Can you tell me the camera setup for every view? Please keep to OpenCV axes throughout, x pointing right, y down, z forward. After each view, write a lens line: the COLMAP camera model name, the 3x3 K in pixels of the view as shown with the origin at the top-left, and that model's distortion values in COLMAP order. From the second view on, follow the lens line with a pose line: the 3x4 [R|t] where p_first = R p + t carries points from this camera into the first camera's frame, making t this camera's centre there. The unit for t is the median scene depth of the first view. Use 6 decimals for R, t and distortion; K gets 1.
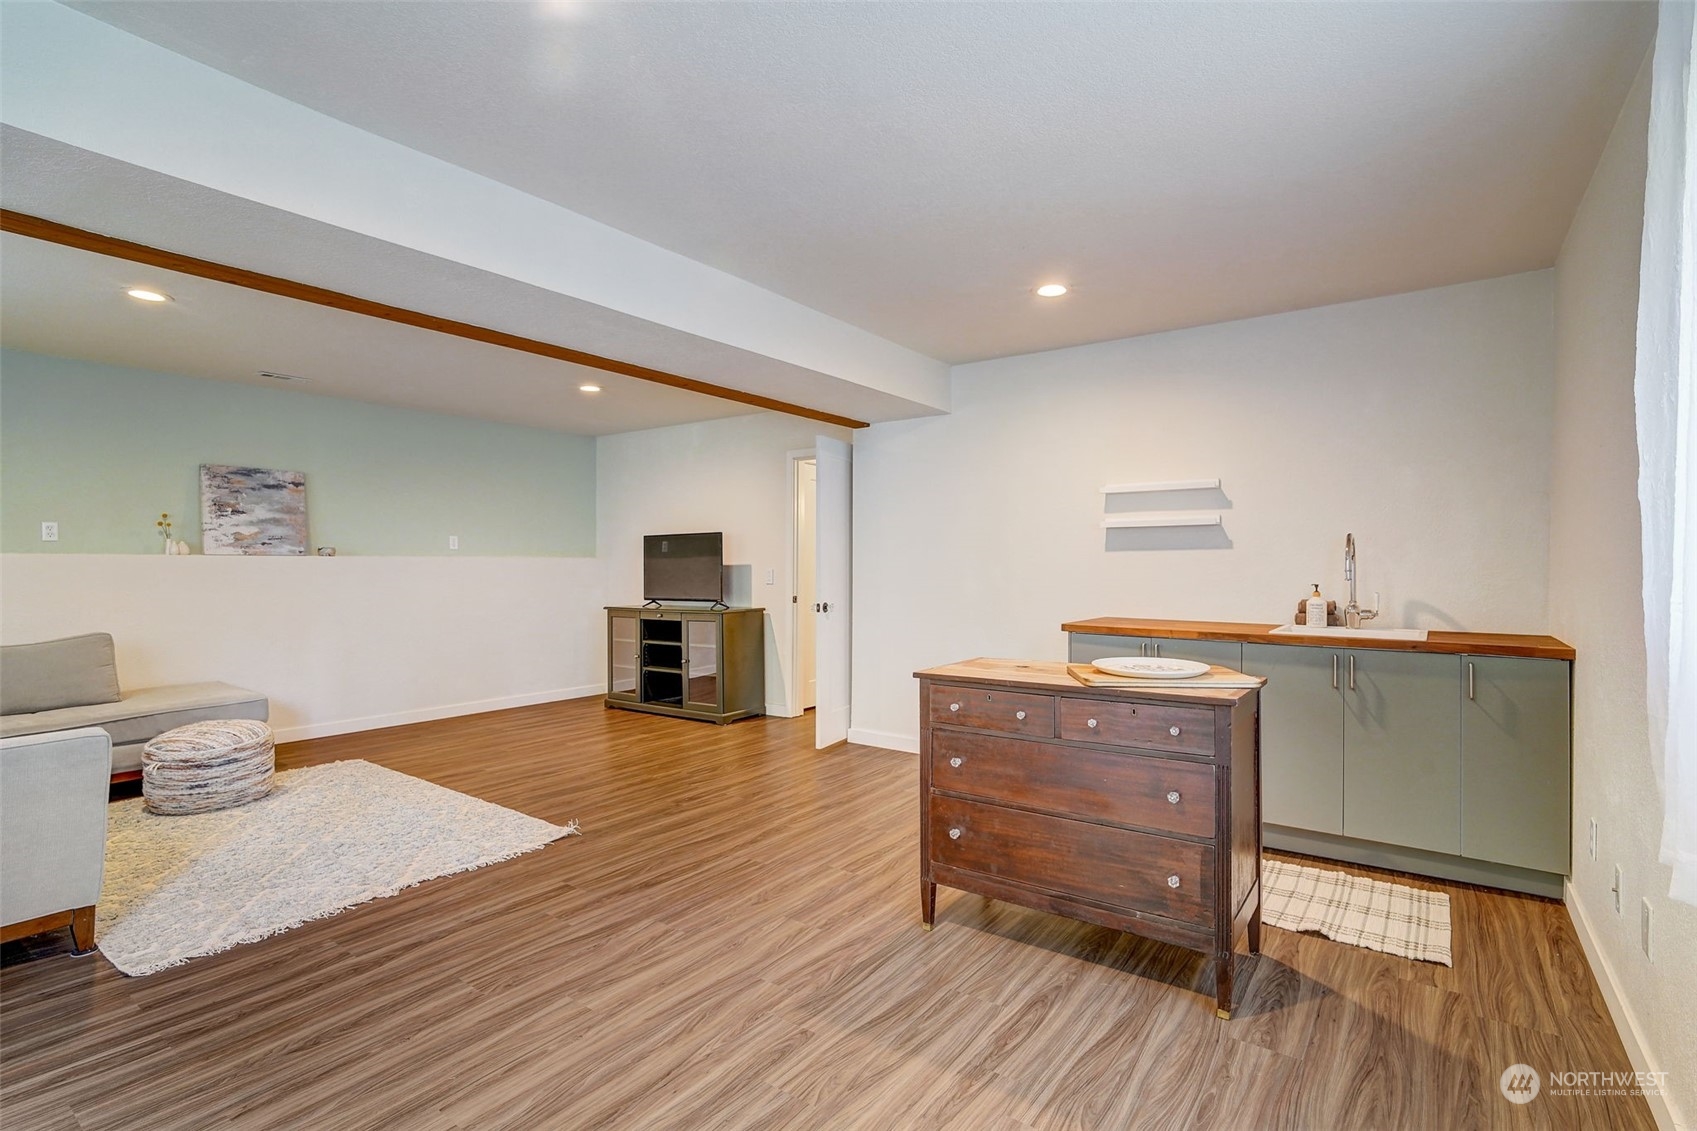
lens RADIAL K [[793.3, 0, 847.8], [0, 793.3, 561.1], [0, 0, 1]] dist [-0.011609, 0.005899]
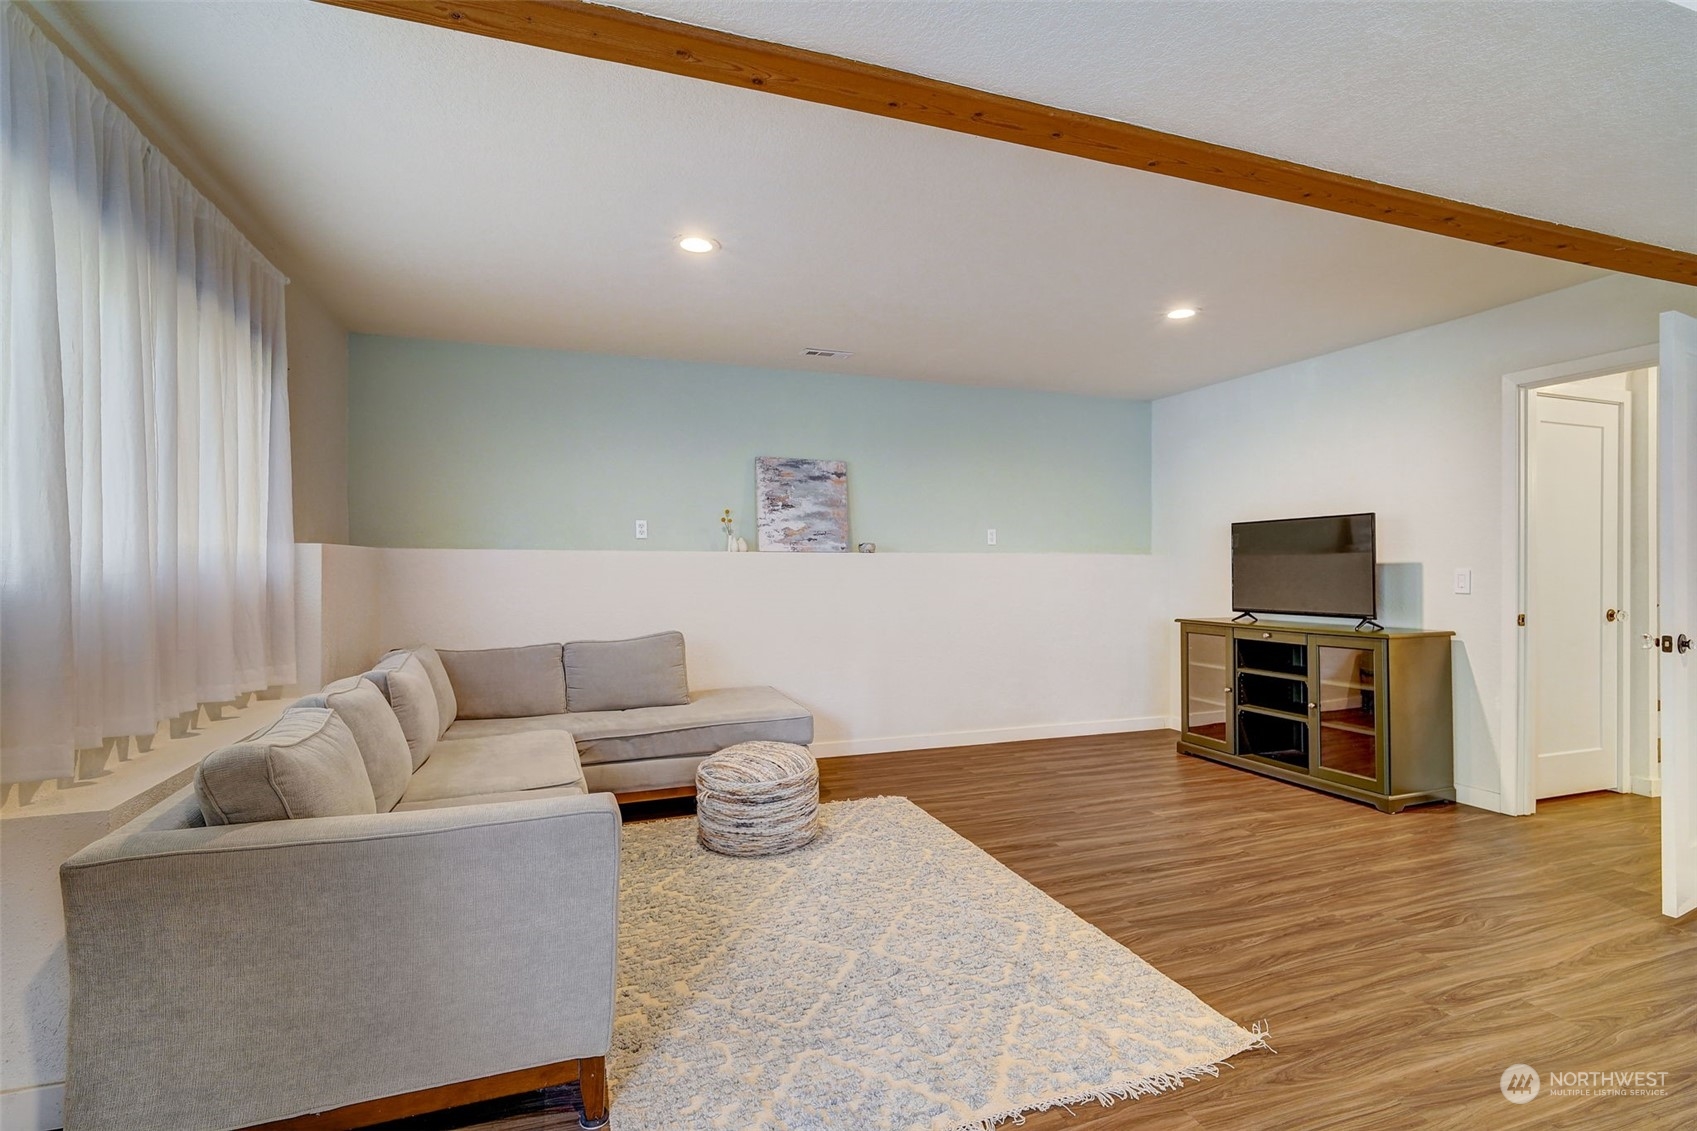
lens RADIAL K [[793.3, 0, 850.4], [0, 793.3, 560.6], [0, 0, 1]] dist [-0.011609, 0.005899]
pose [[0.830930, -0.002285, -0.556373, -0.188487], [0.000620, 0.999995, -0.003180, 0.005766], [0.556377, 0.002298, 0.830927, 0.261856]]
